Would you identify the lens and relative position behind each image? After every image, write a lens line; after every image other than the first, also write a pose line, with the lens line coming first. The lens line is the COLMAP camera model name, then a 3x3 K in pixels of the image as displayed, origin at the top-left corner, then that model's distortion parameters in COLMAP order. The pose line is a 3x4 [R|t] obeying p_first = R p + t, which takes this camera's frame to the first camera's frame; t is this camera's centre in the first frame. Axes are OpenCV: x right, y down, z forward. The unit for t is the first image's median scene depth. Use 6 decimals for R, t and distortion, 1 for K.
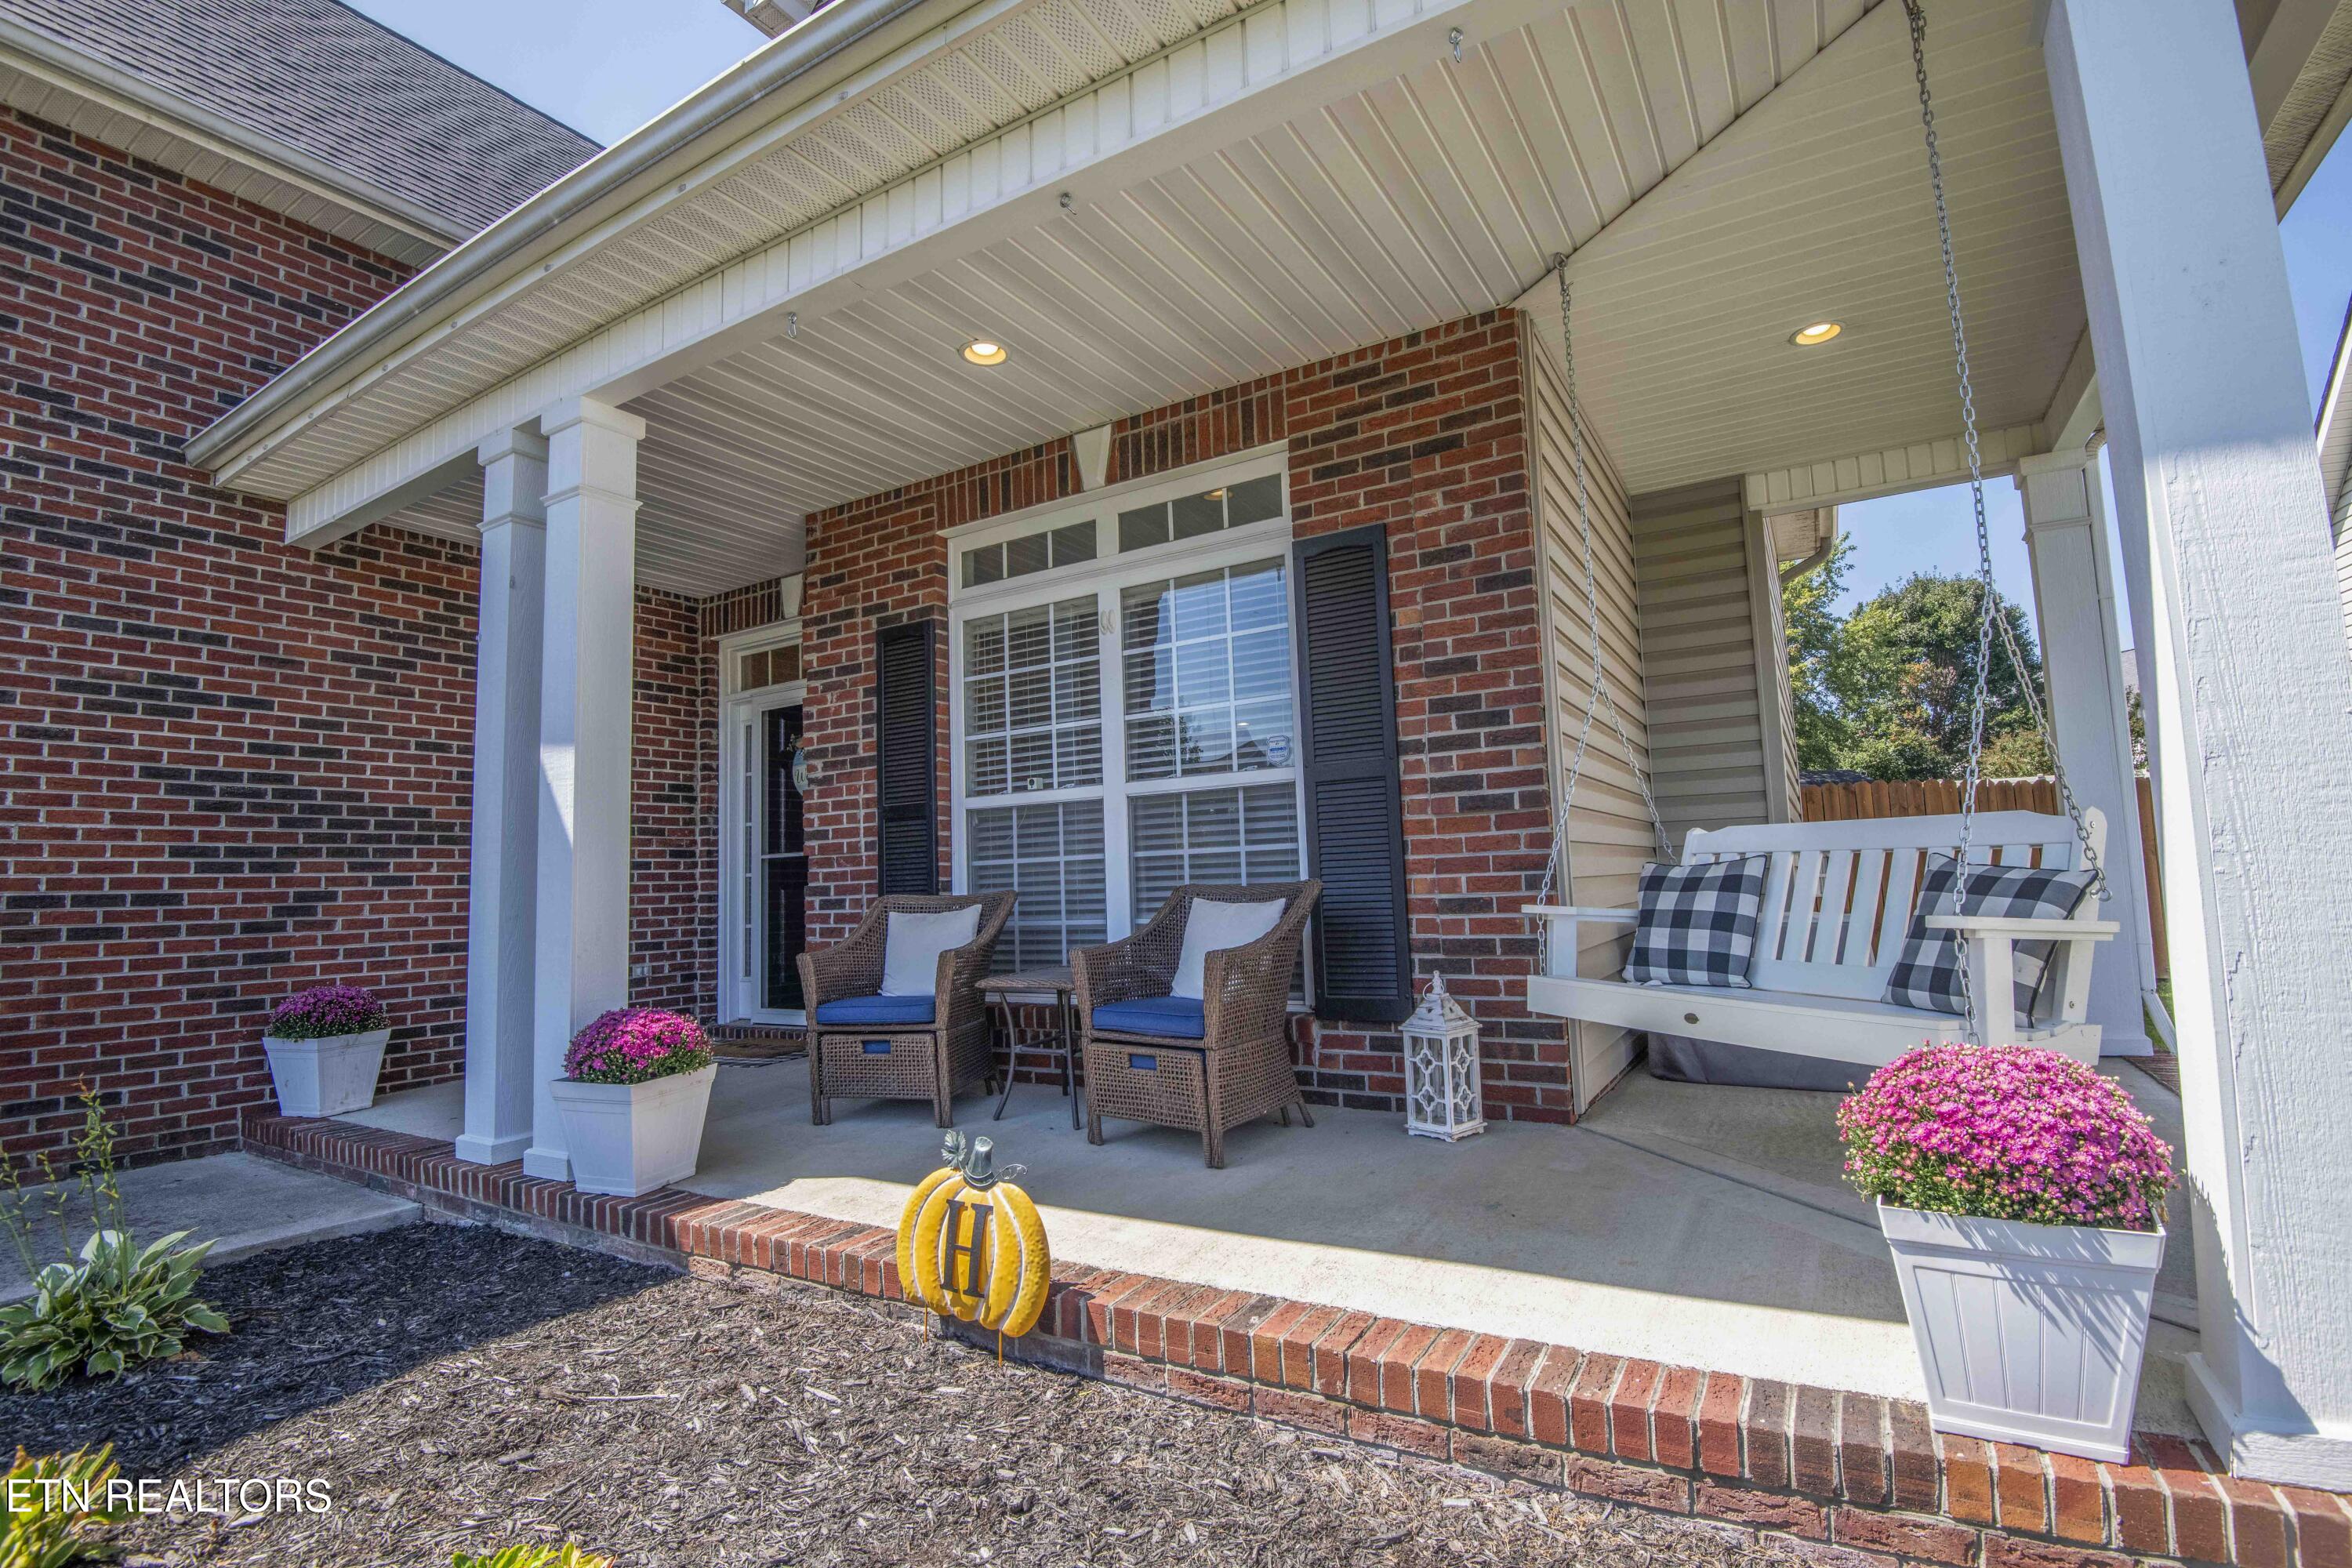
lens RADIAL K [[1101.3, 0, 1182.1], [0, 1101.3, 790.2], [0, 0, 1]] dist [-0.015017, -0.015236]
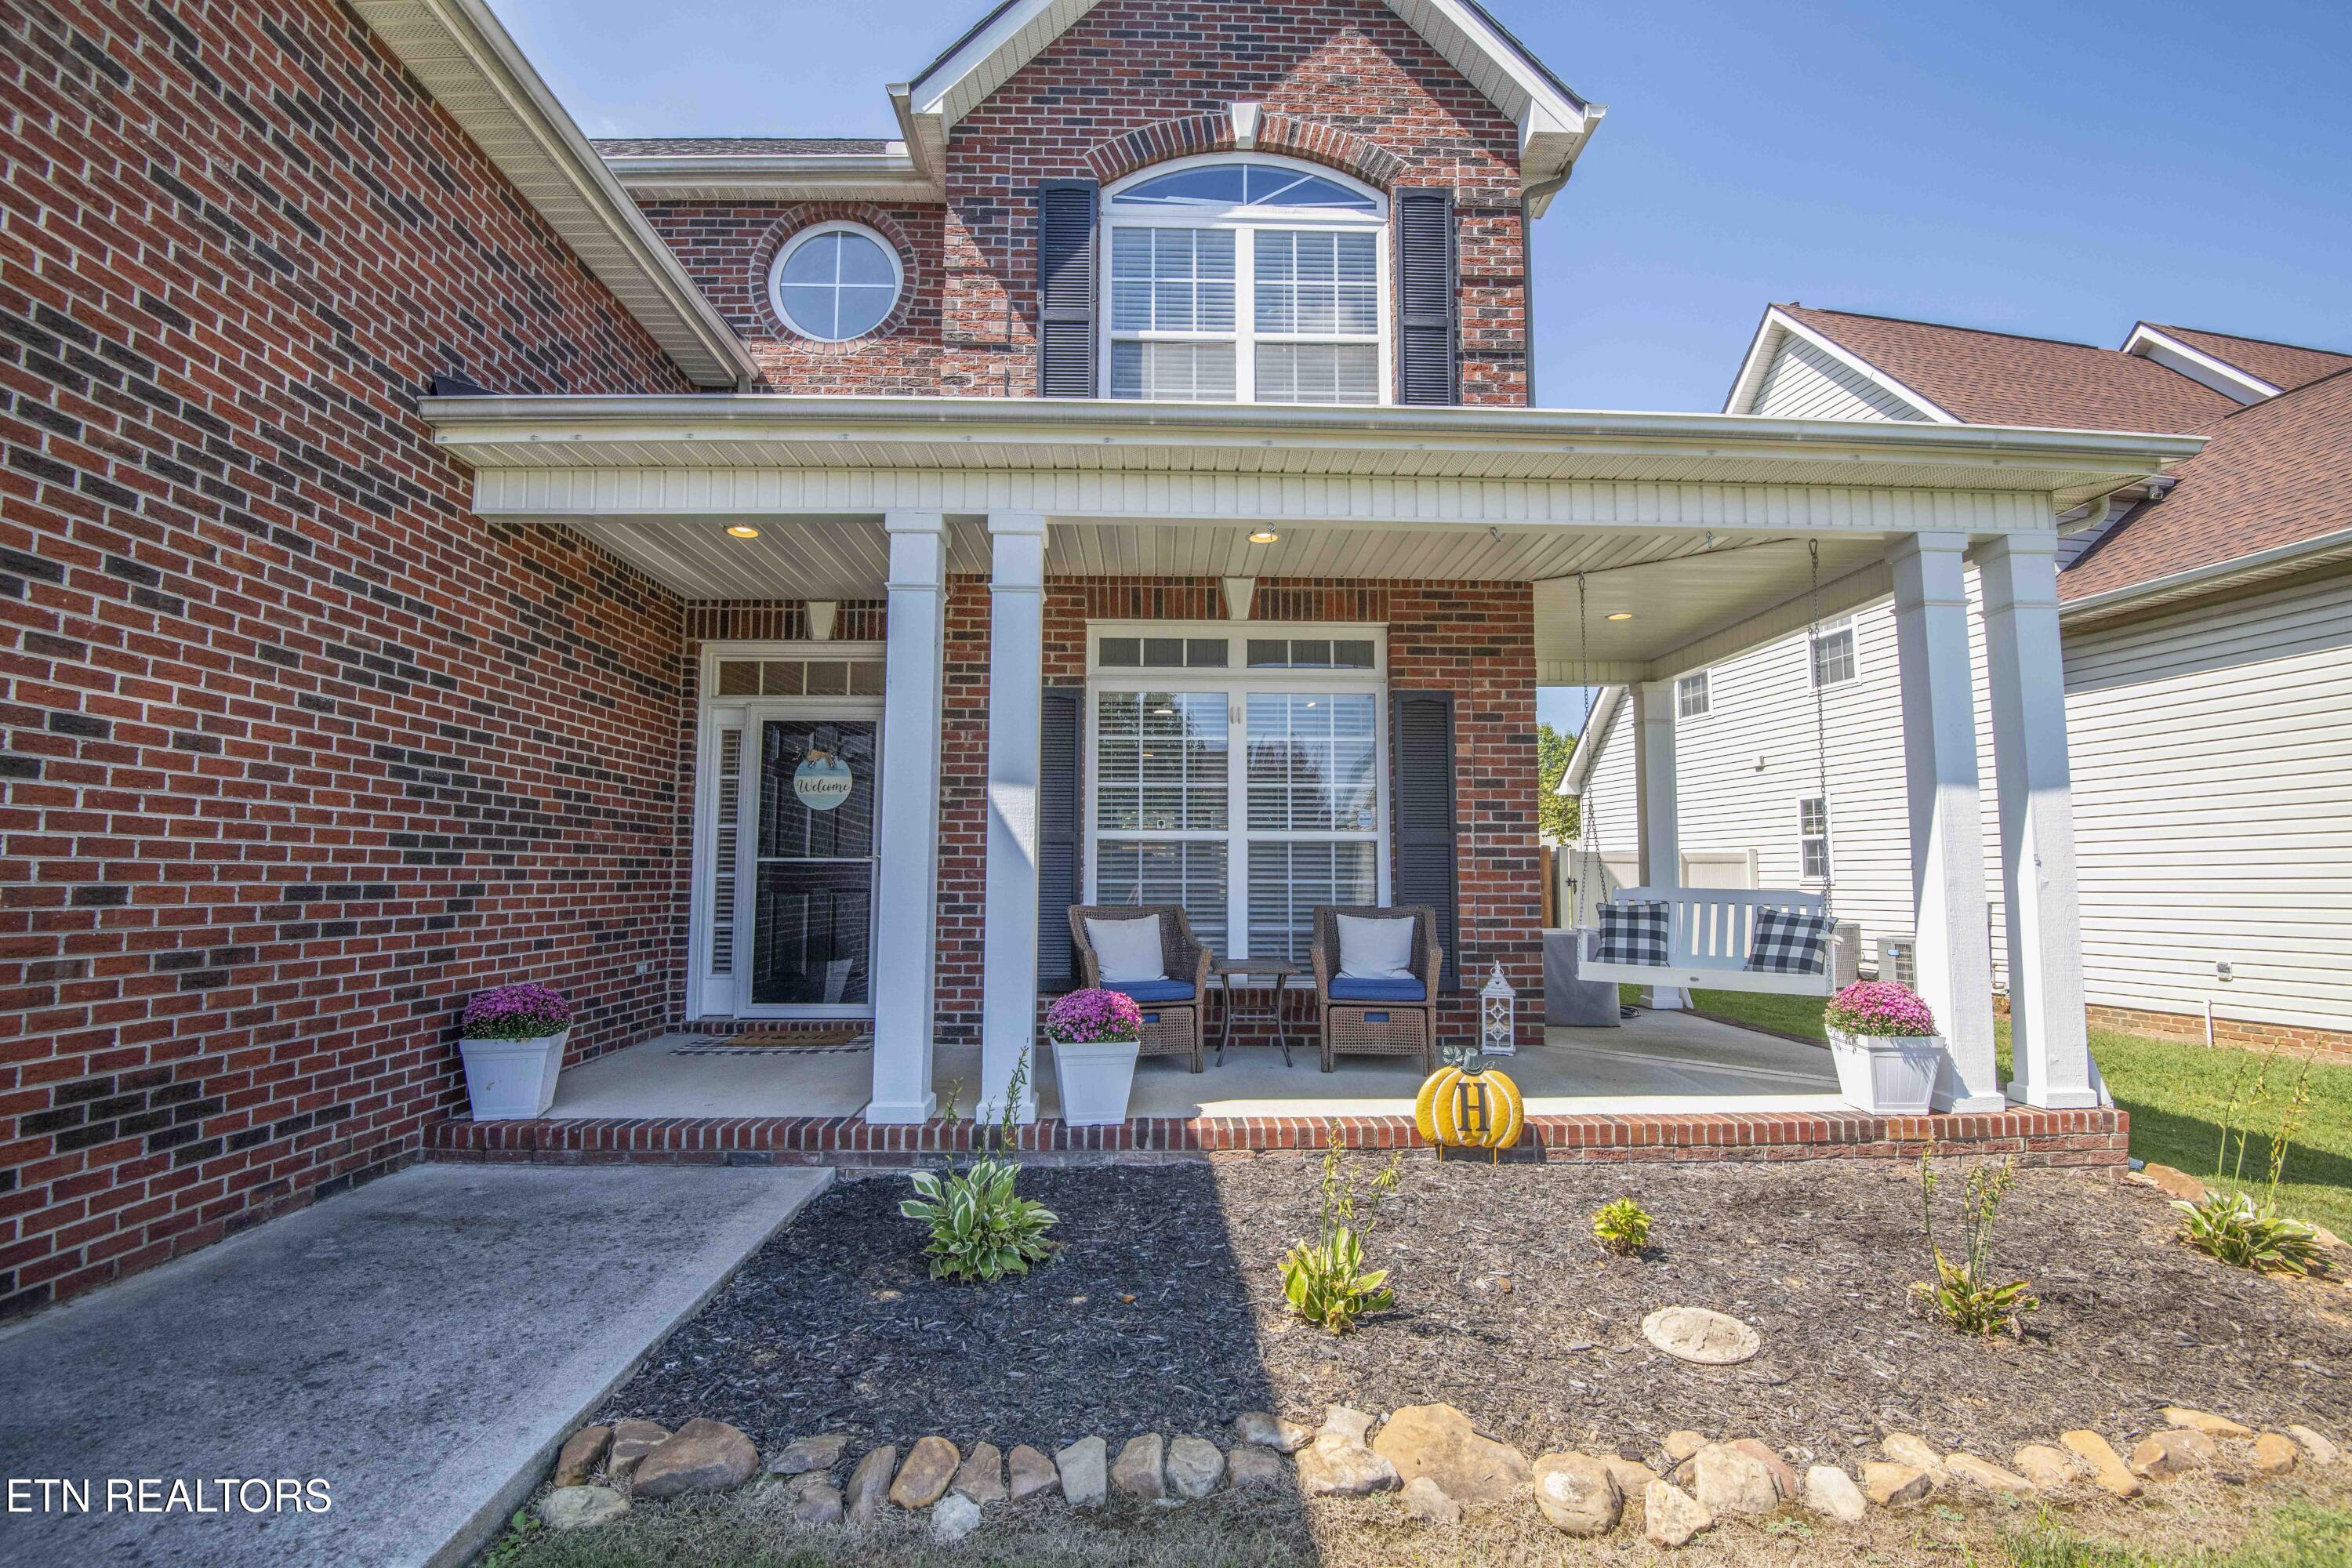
lens RADIAL K [[1101.3, 0, 1219.2], [0, 1101.3, 780.6], [0, 0, 1]] dist [-0.015017, -0.015236]
pose [[0.831516, 0.088415, 0.548420, -0.902511], [-0.080461, 0.996011, -0.038579, -0.014523], [-0.549643, -0.012047, 0.835313, -0.171606]]
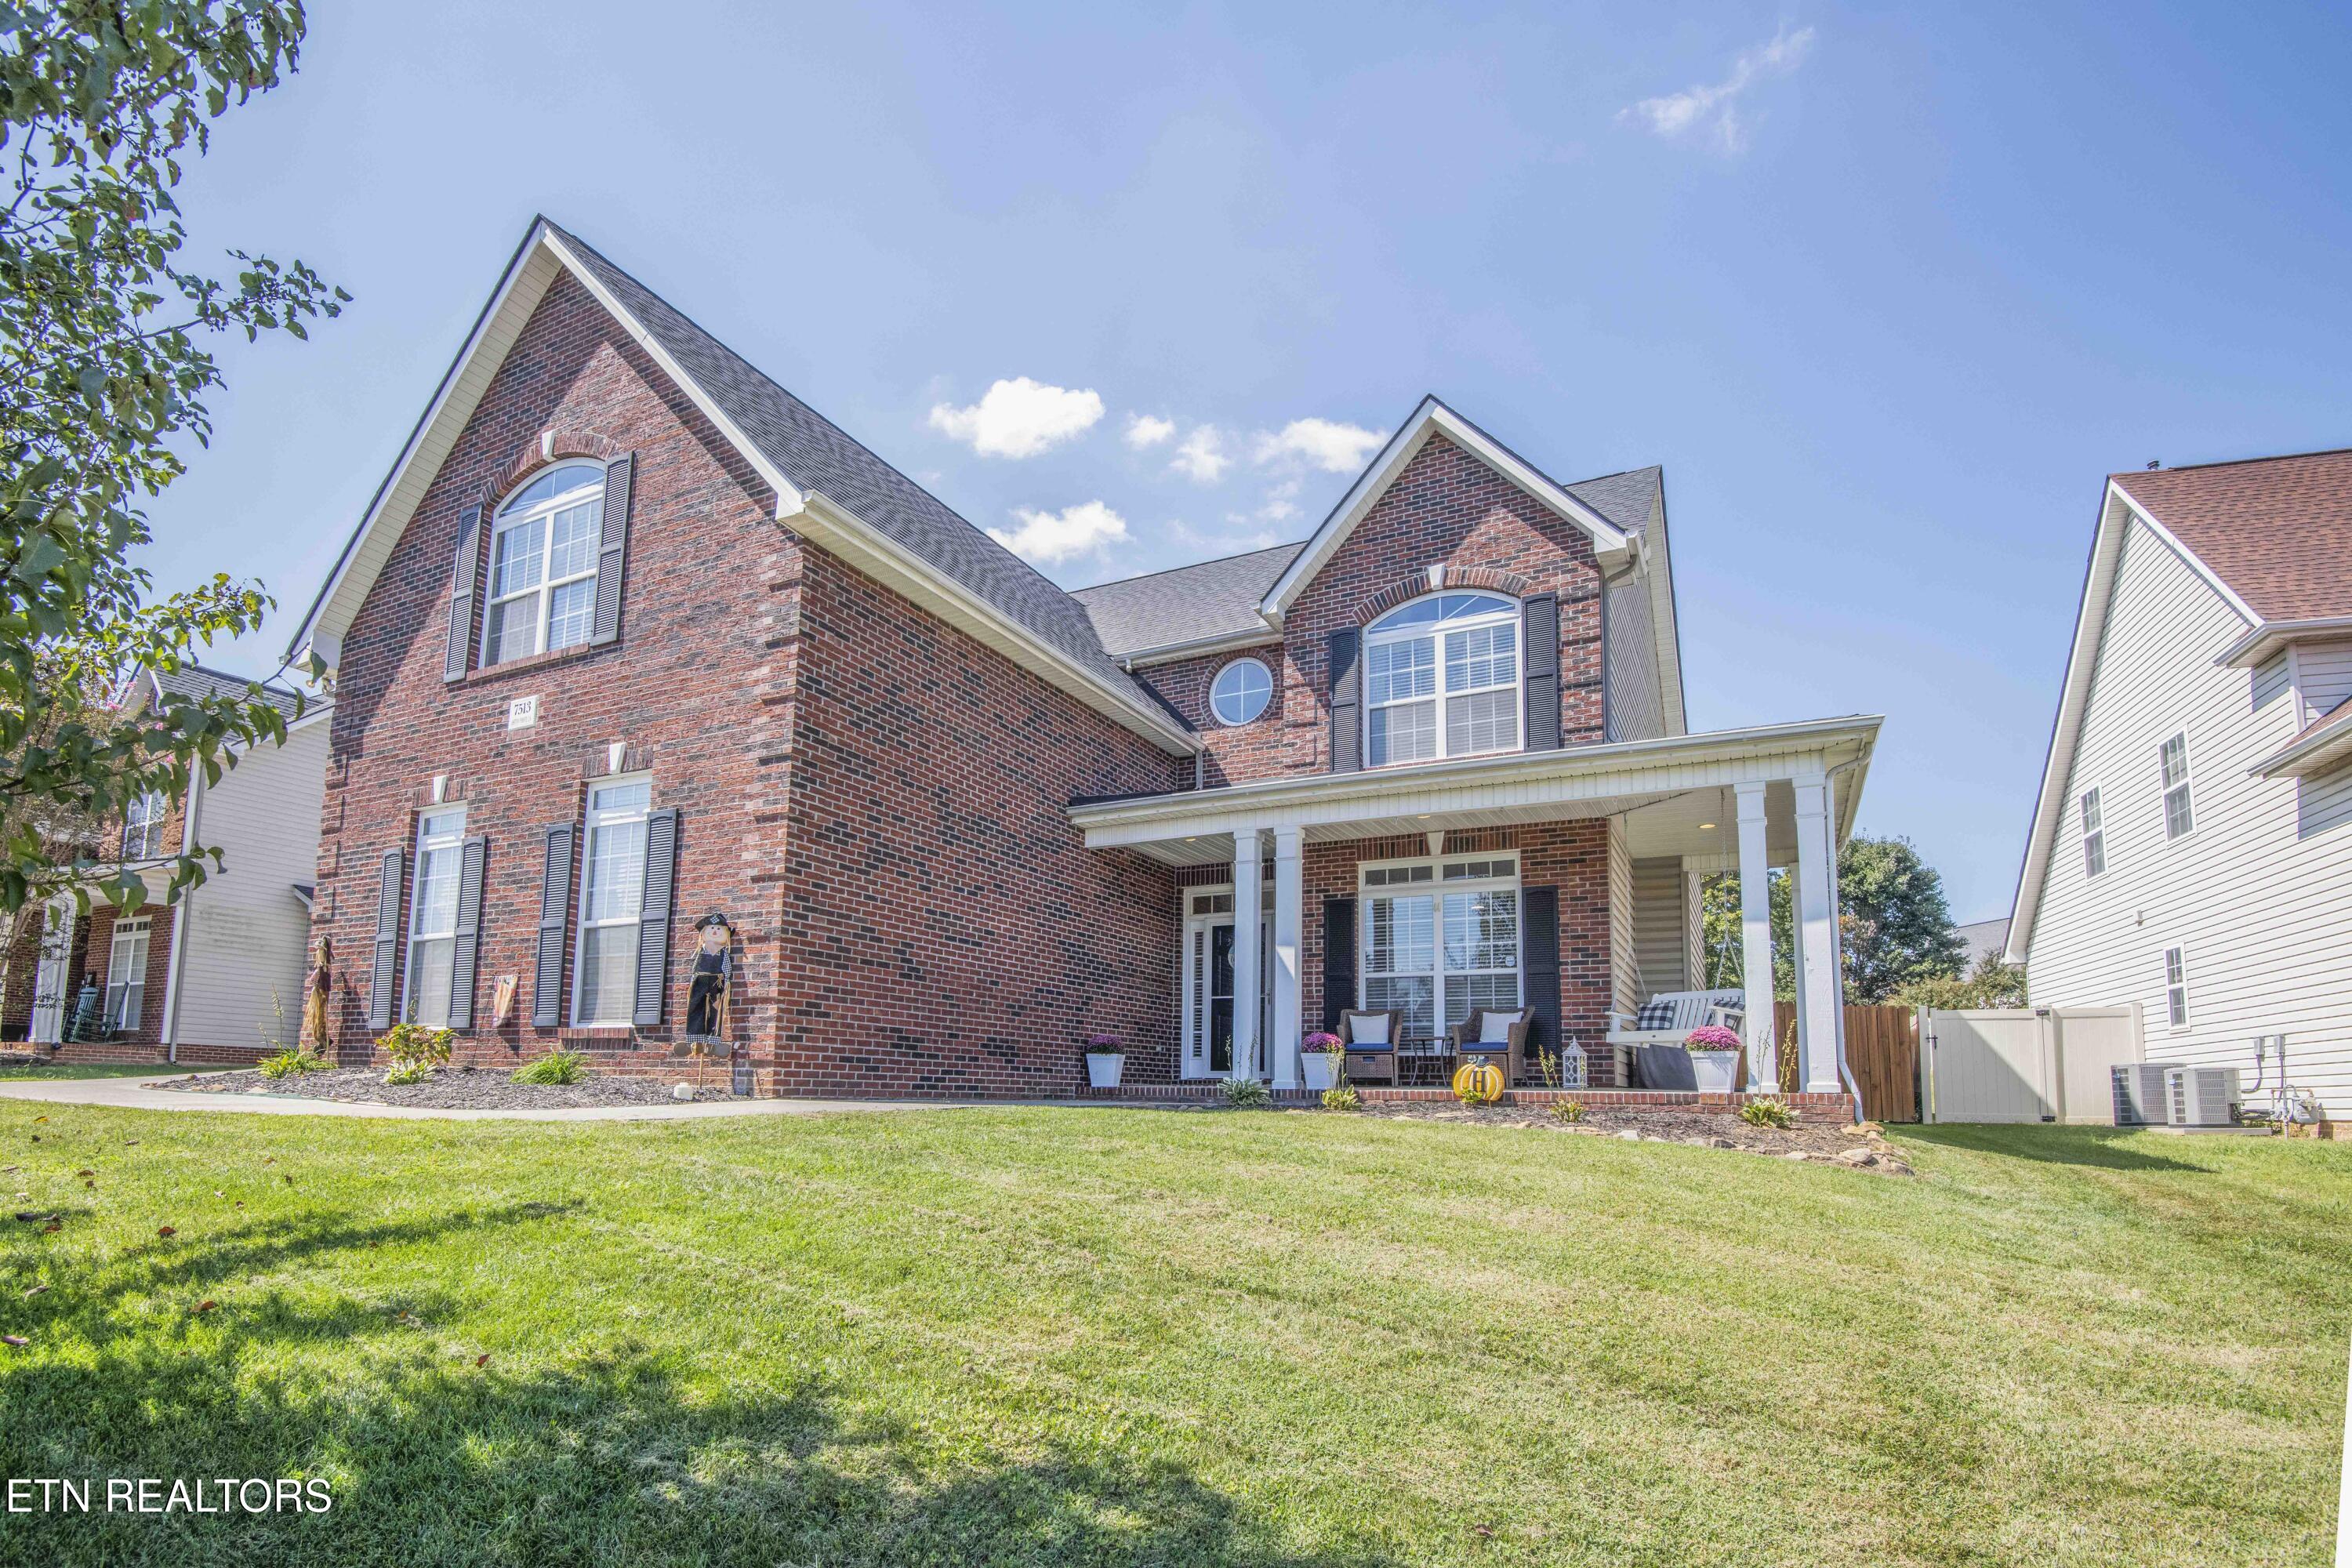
lens RADIAL K [[1192.5, 0, 1191.1], [0, 1192.5, 958.4], [0, 0, 1]] dist [-0.018409, -0.004085]
pose [[0.995492, 0.060894, 0.072709, -0.885207], [-0.058508, 0.997690, -0.034513, 0.101587], [-0.074643, 0.030103, 0.996756, -1.824174]]
